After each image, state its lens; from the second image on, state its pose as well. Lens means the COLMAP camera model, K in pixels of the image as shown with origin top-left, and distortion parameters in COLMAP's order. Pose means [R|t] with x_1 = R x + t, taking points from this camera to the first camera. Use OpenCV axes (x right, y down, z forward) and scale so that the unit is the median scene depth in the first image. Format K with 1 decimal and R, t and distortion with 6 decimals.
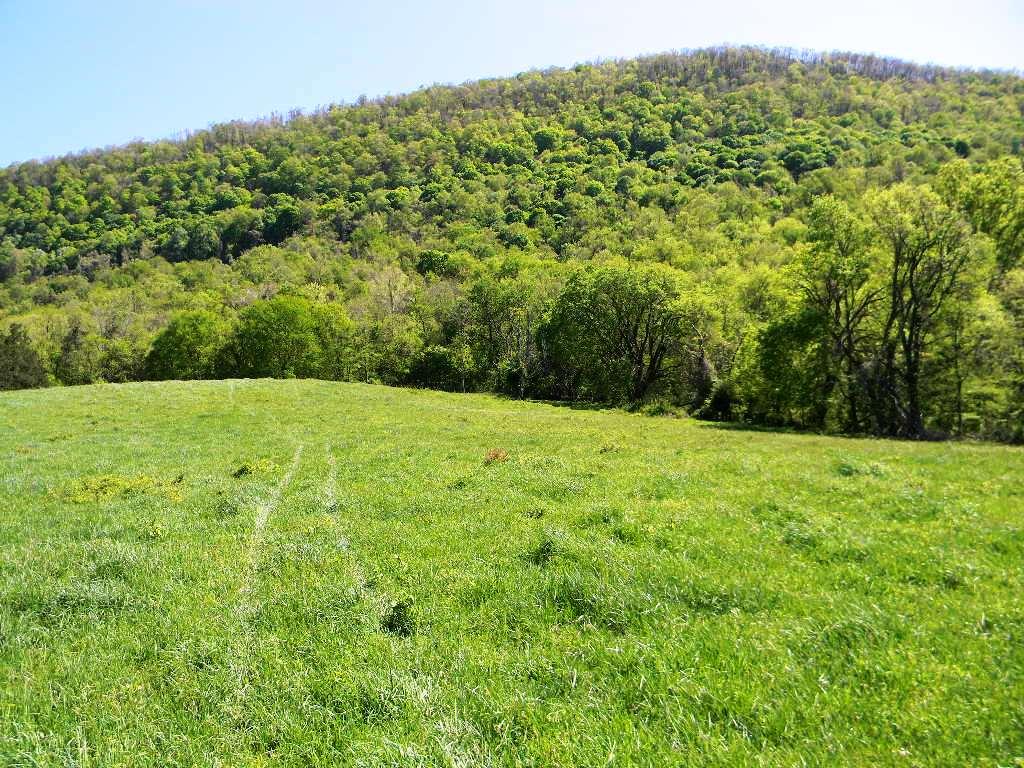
lens RADIAL K [[844.4, 0, 512.0], [0, 844.4, 384.0], [0, 0, 1]] dist [0.010775, -0.016671]
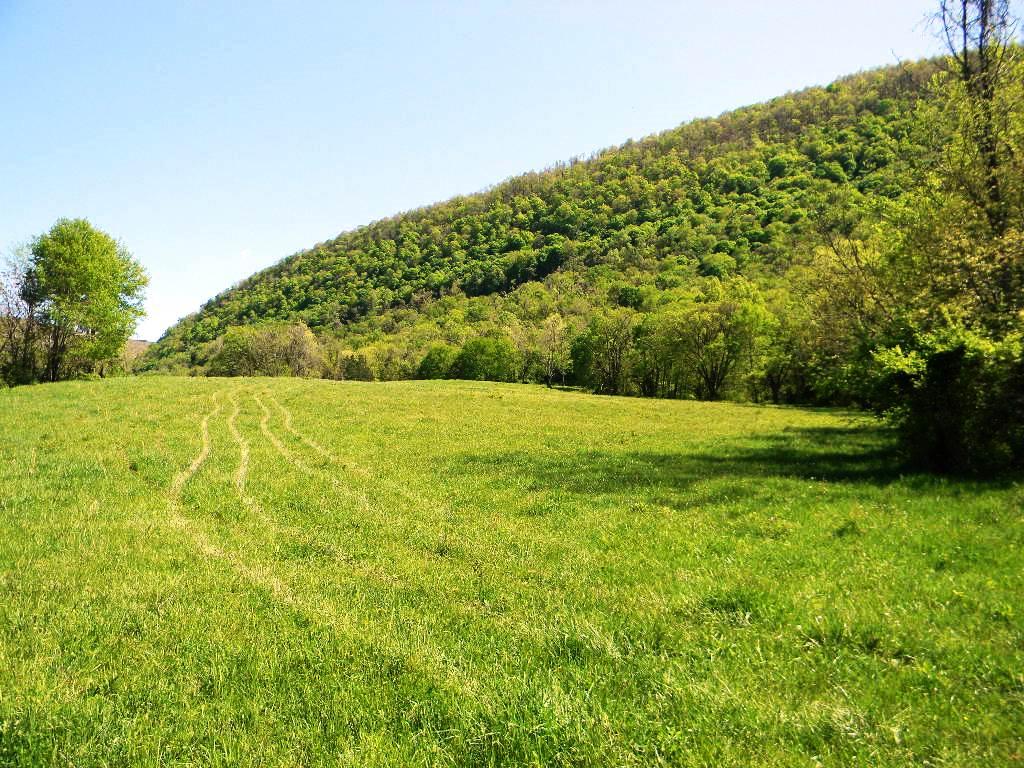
lens RADIAL K [[844.4, 0, 512.0], [0, 844.4, 384.0], [0, 0, 1]] dist [0.010775, -0.016671]
pose [[0.929554, -0.010520, -0.368536, 0.124853], [0.009837, 0.999945, -0.003732, 0.002972], [0.368555, -0.000157, 0.929606, -0.189834]]
